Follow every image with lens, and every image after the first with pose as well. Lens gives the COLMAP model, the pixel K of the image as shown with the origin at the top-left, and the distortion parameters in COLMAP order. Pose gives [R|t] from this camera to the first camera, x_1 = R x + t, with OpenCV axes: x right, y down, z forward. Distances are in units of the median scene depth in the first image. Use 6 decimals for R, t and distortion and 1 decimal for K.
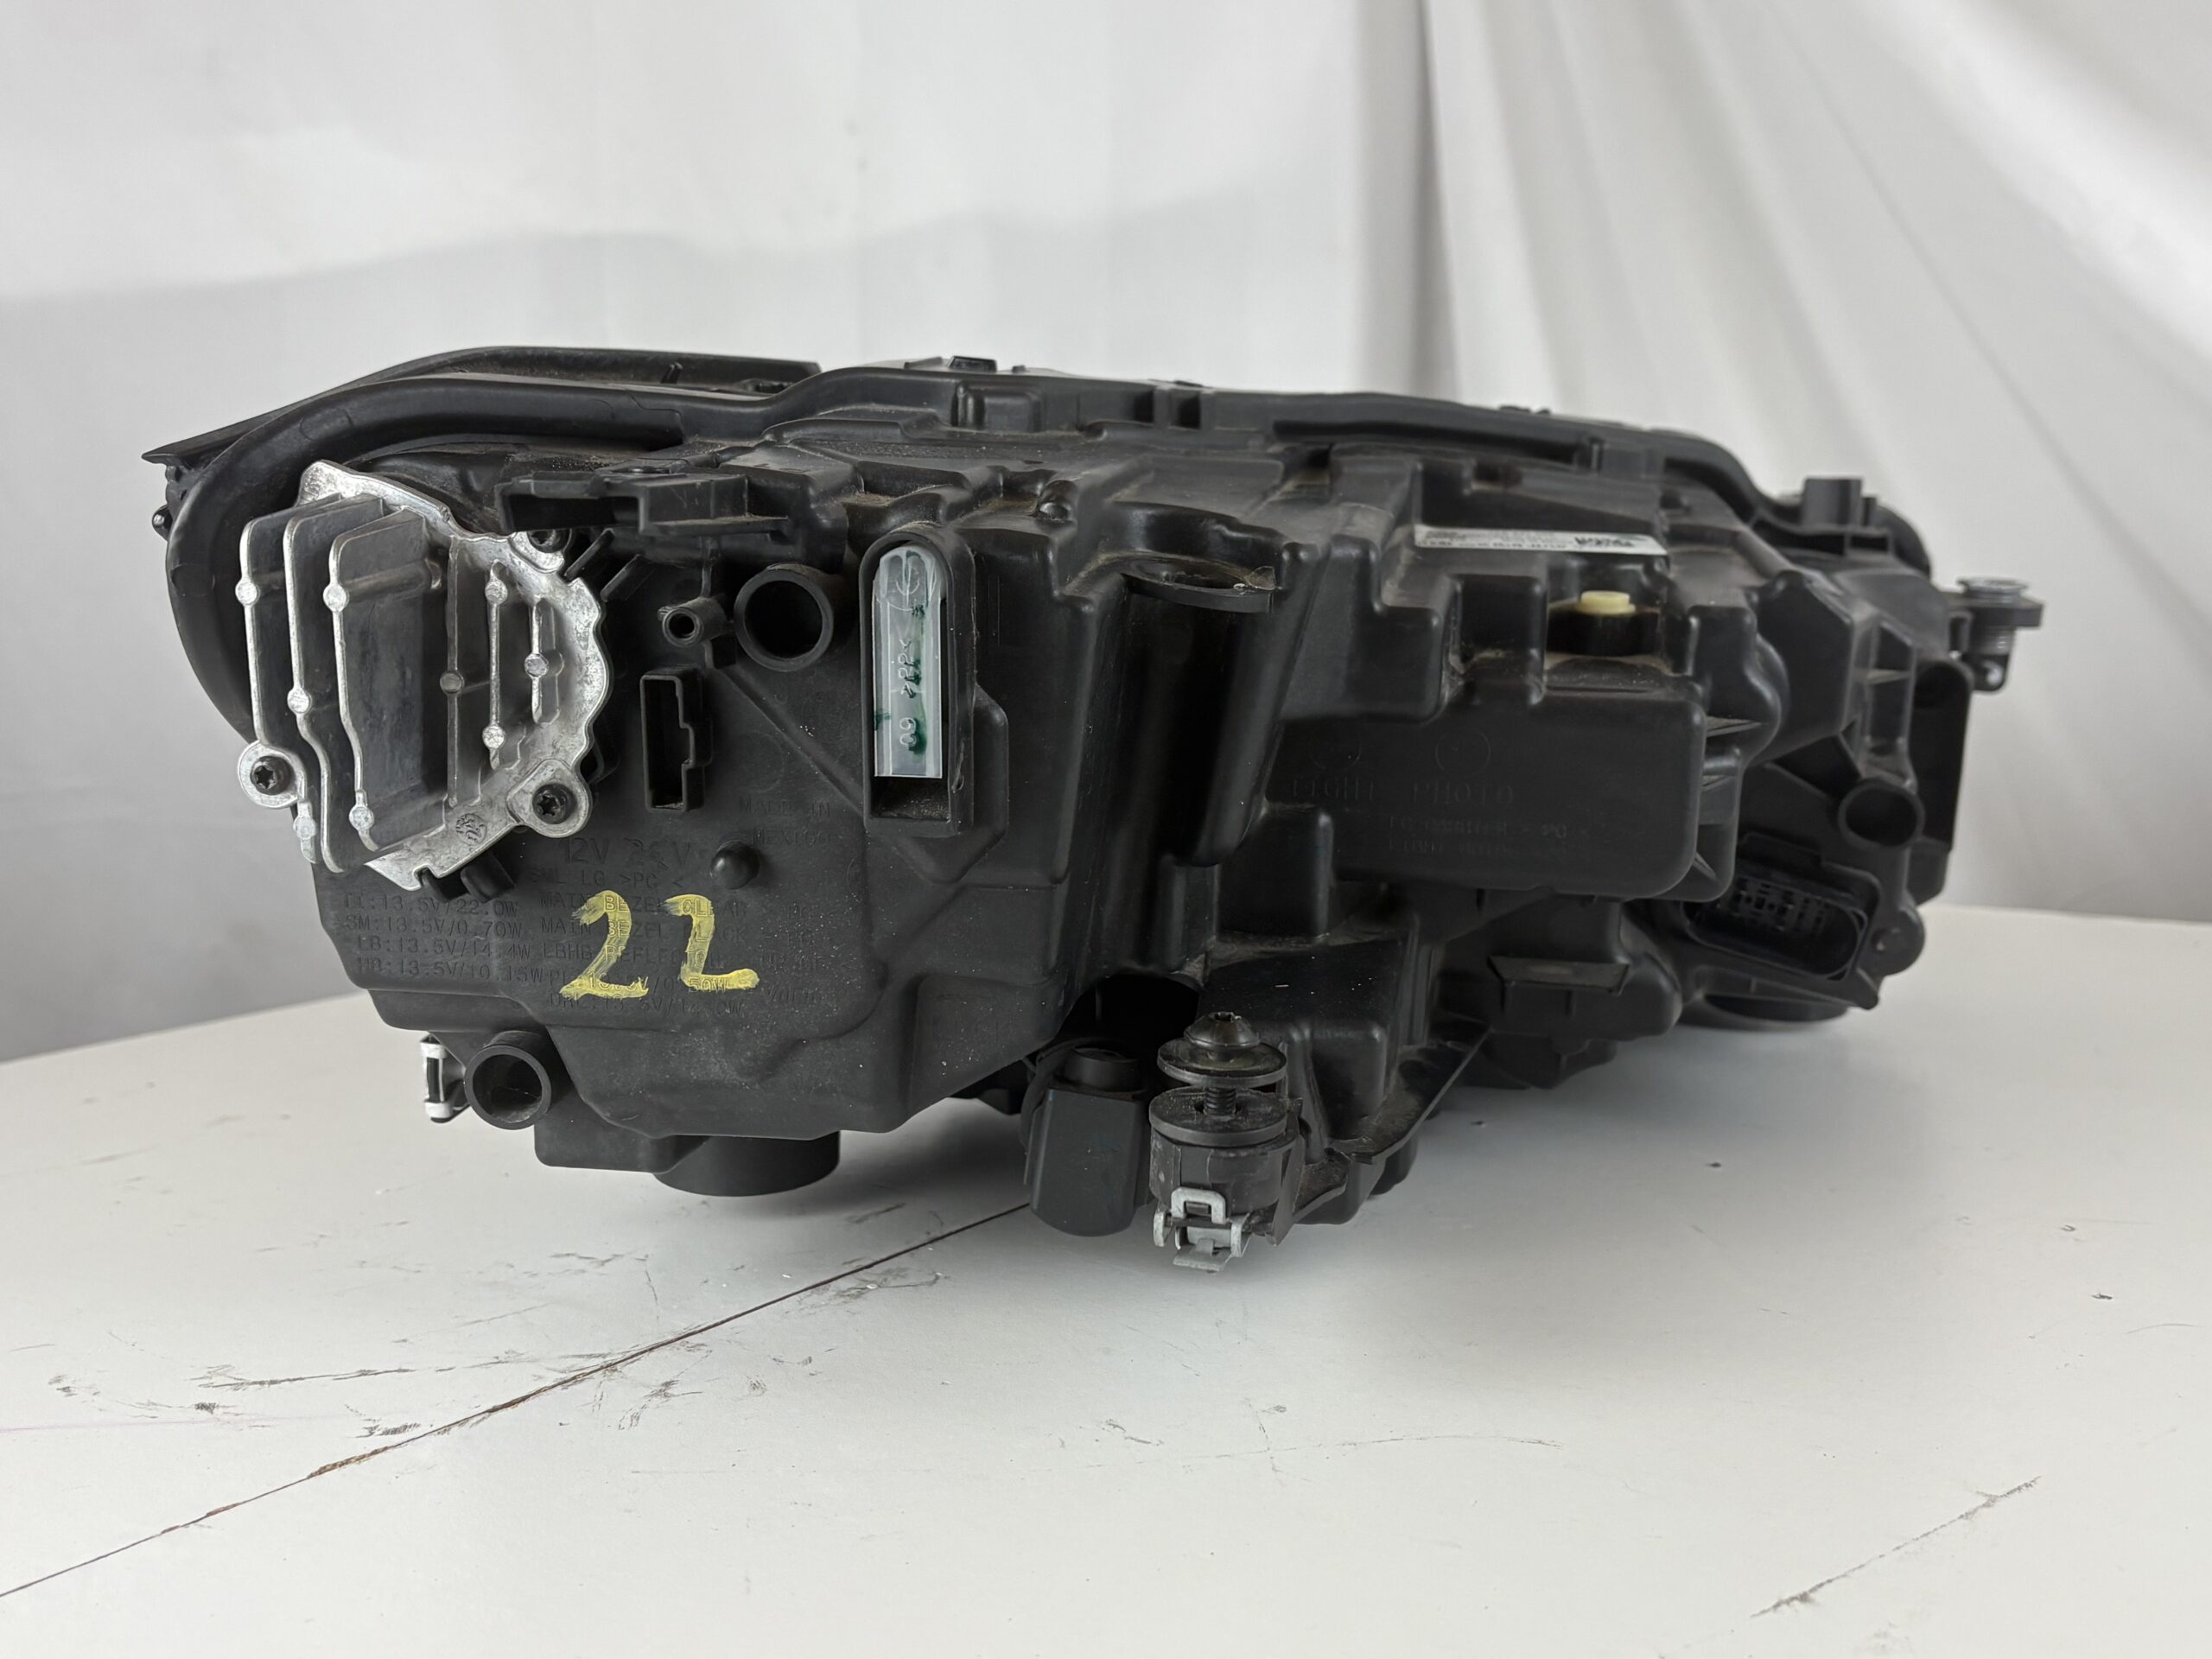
lens RADIAL K [[2176.2, 0, 1106.0], [0, 2176.2, 829.5], [0, 0, 1]] dist [0.025747, 0.003614]
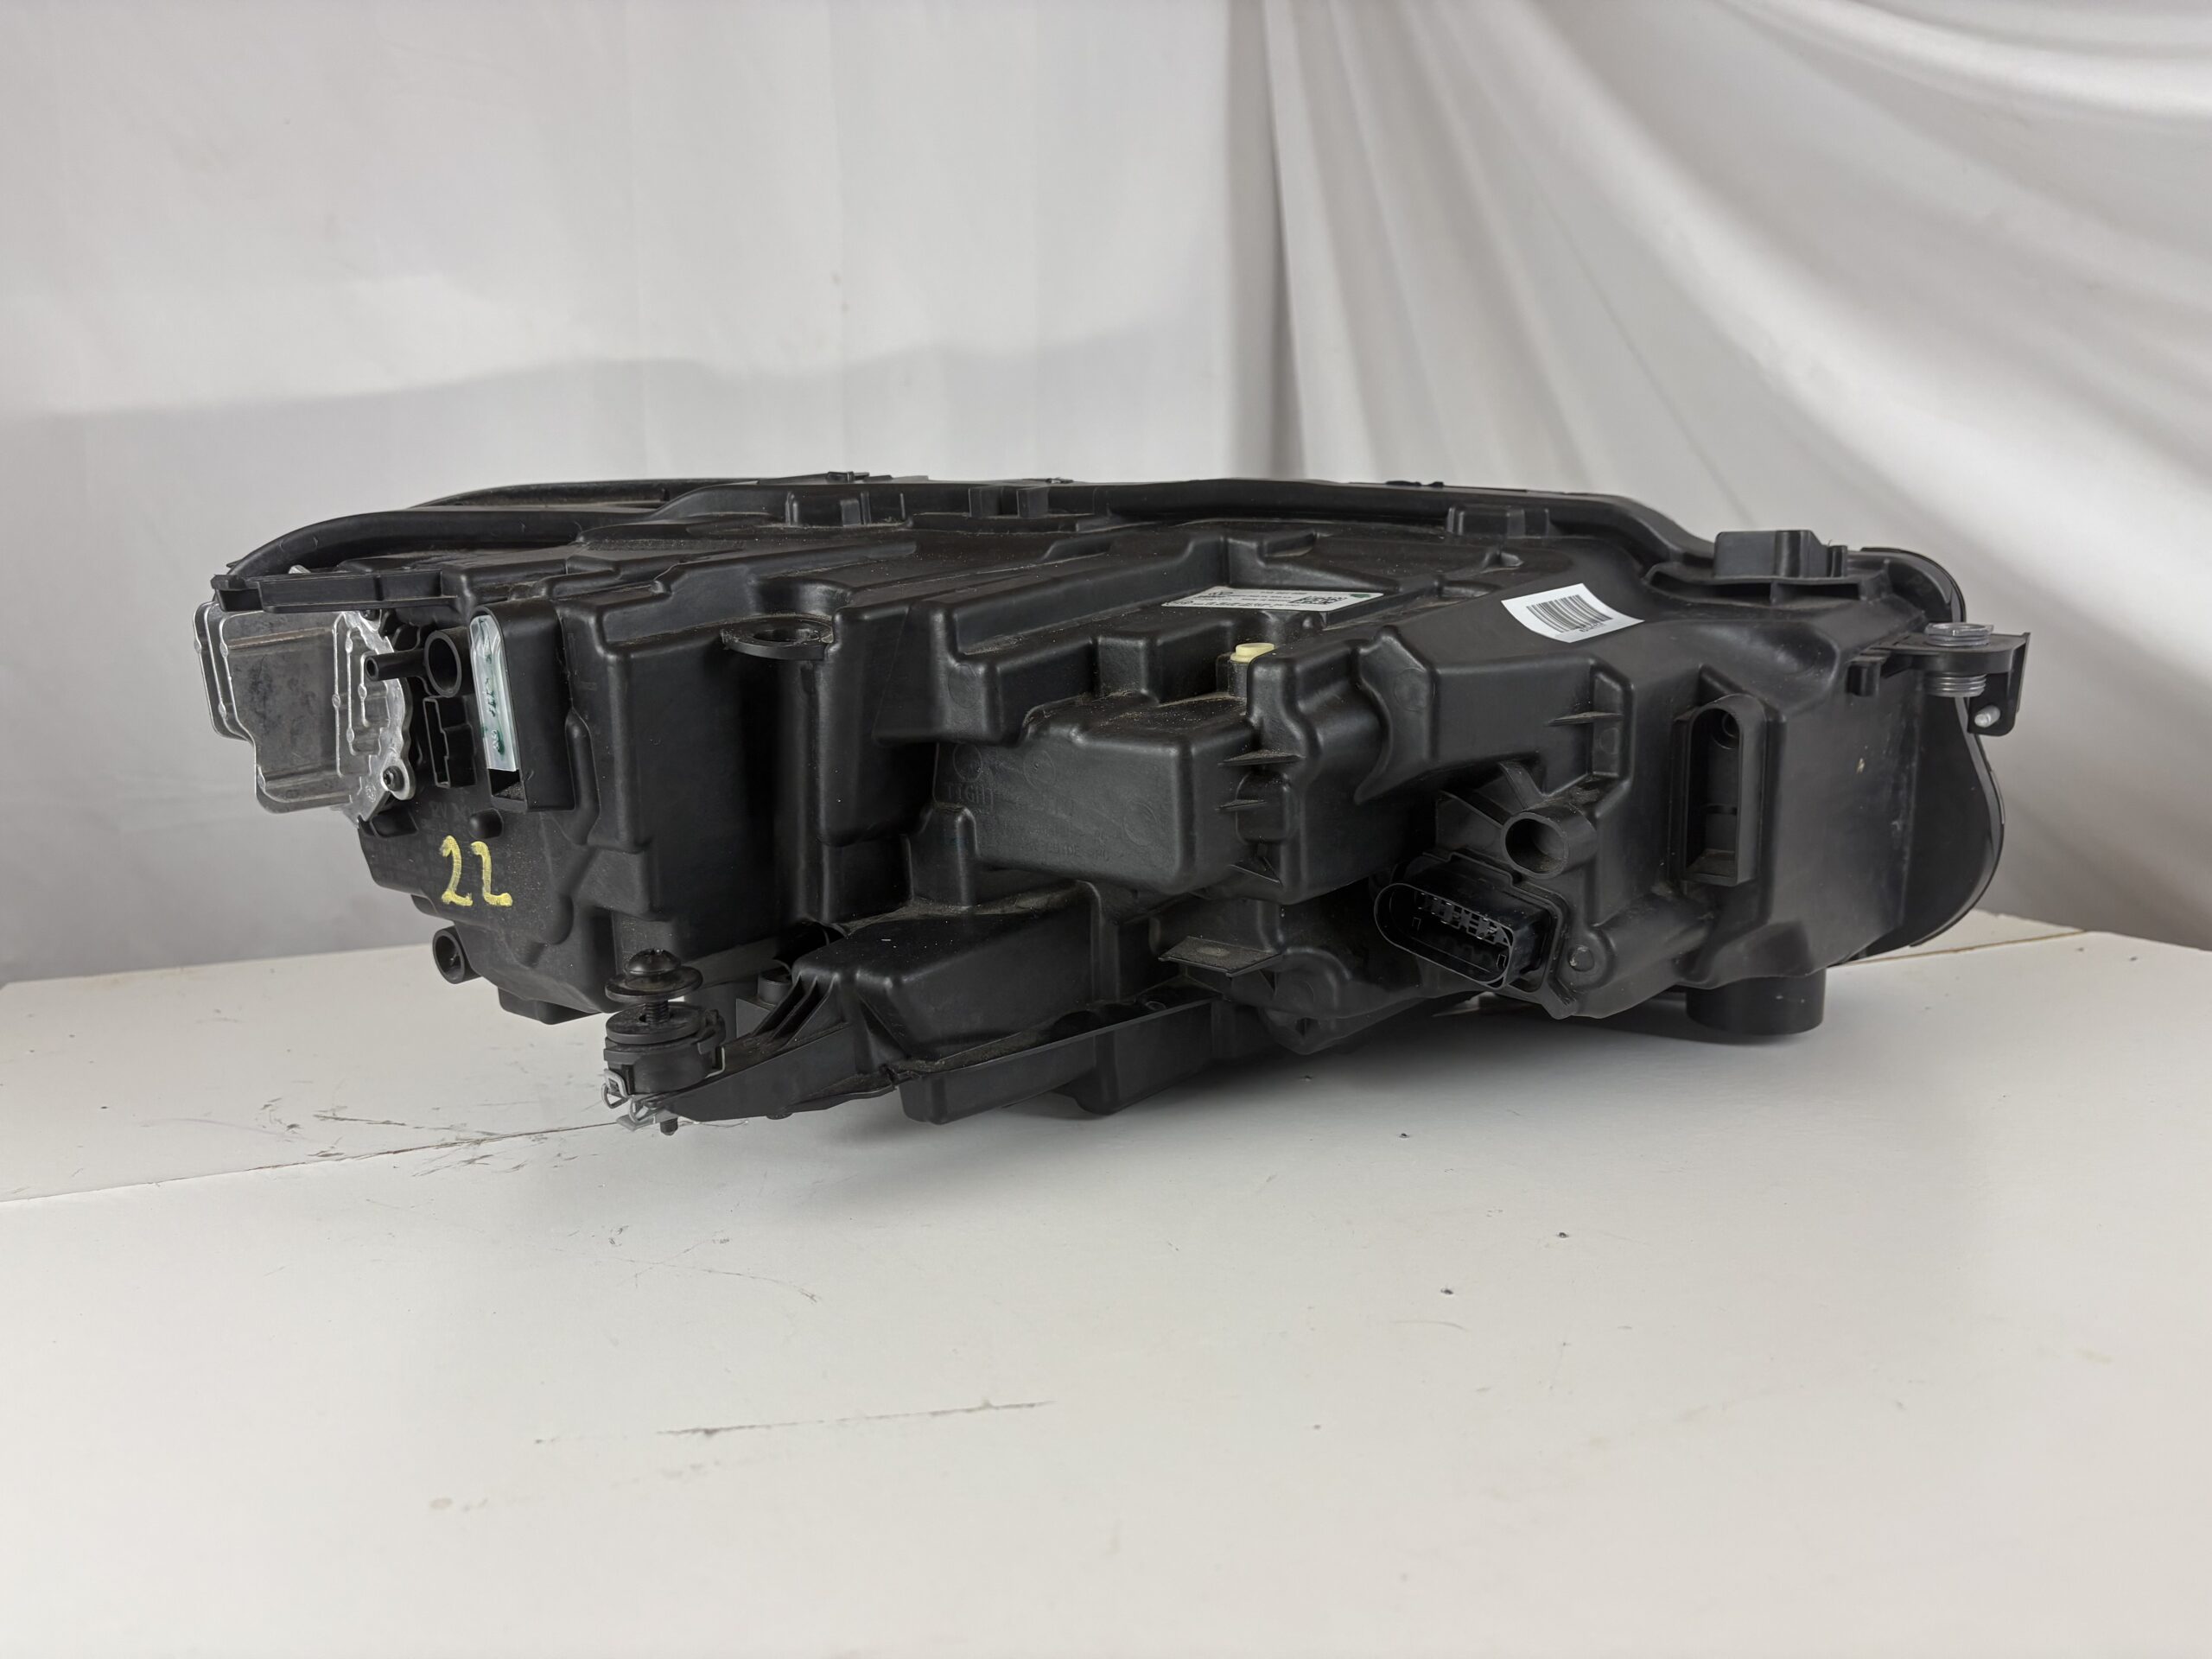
lens RADIAL K [[1664.6, 0, 1106.0], [0, 1664.6, 829.5], [0, 0, 1]] dist [0.004673, 0.003028]
pose [[0.857534, 0.058400, -0.511101, 0.785644], [-0.051409, 0.998290, 0.027813, -0.033899], [0.511852, 0.002424, 0.859070, 0.215581]]
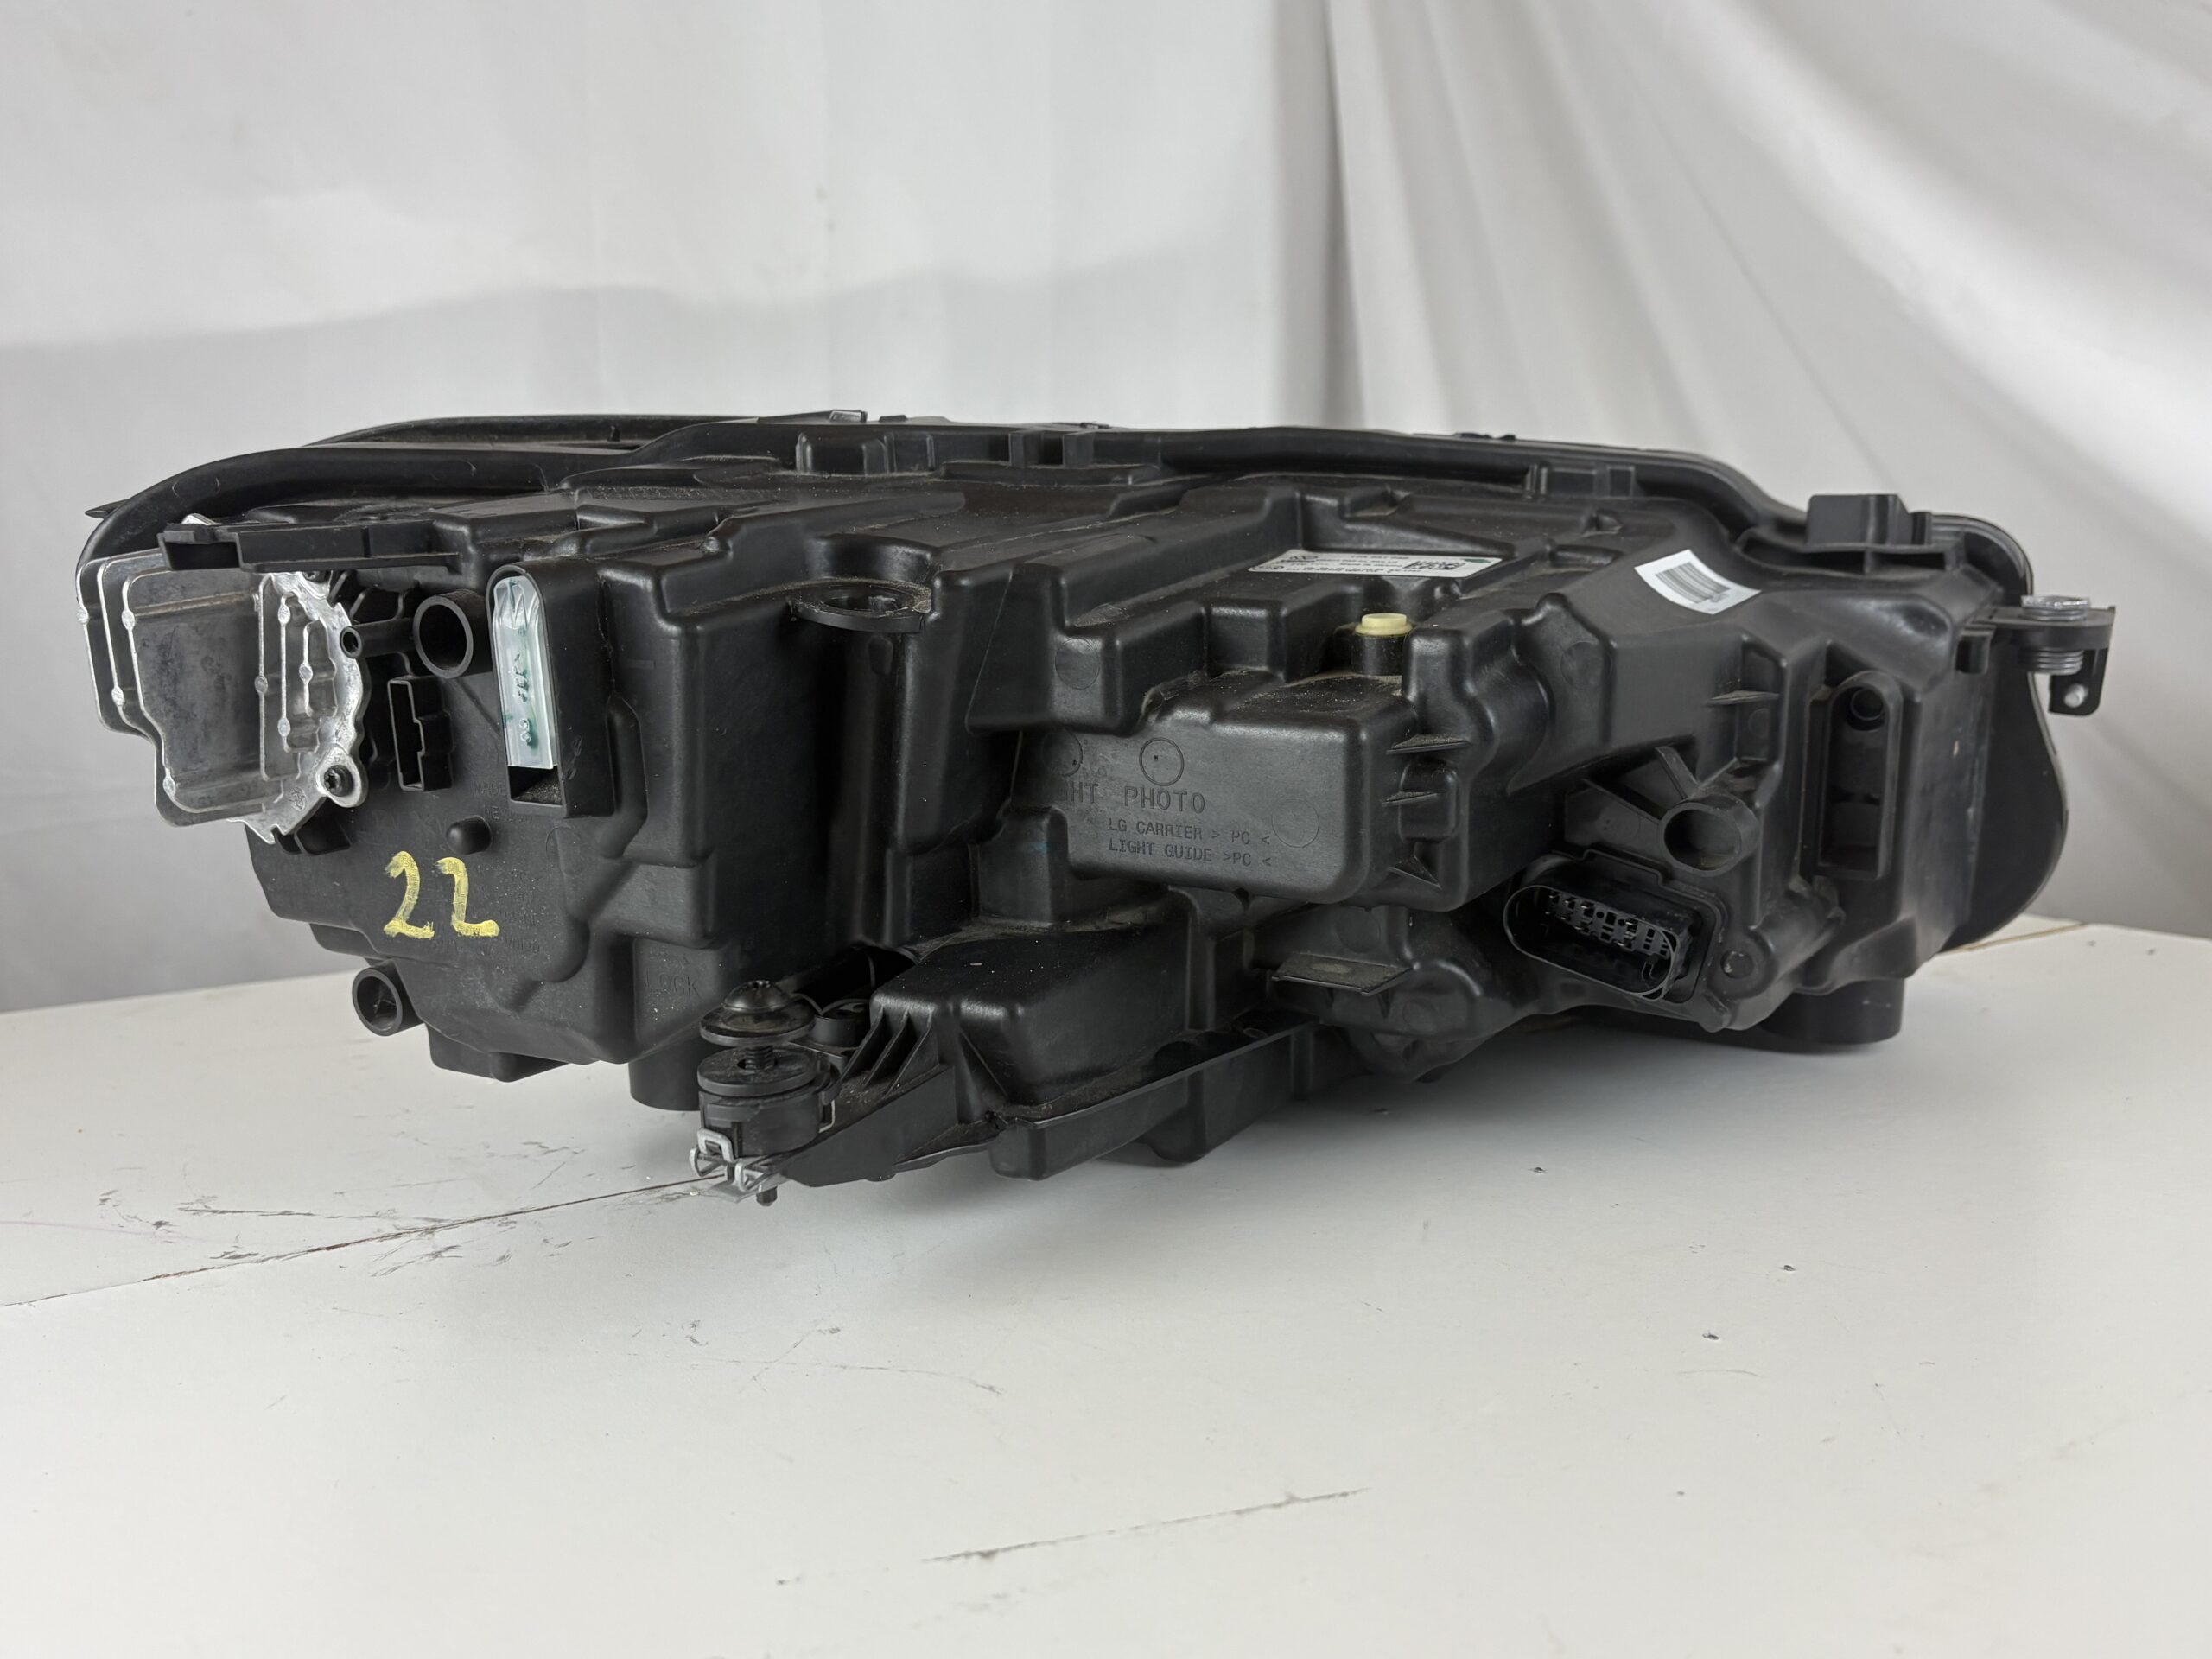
lens RADIAL K [[1931.8, 0, 1106.0], [0, 1931.8, 829.5], [0, 0, 1]] dist [0.003555, -0.003708]
pose [[0.931885, 0.040995, -0.360431, 0.551433], [-0.038050, 0.999159, 0.015267, -0.017098], [0.360754, -0.000513, 0.932661, 0.106302]]
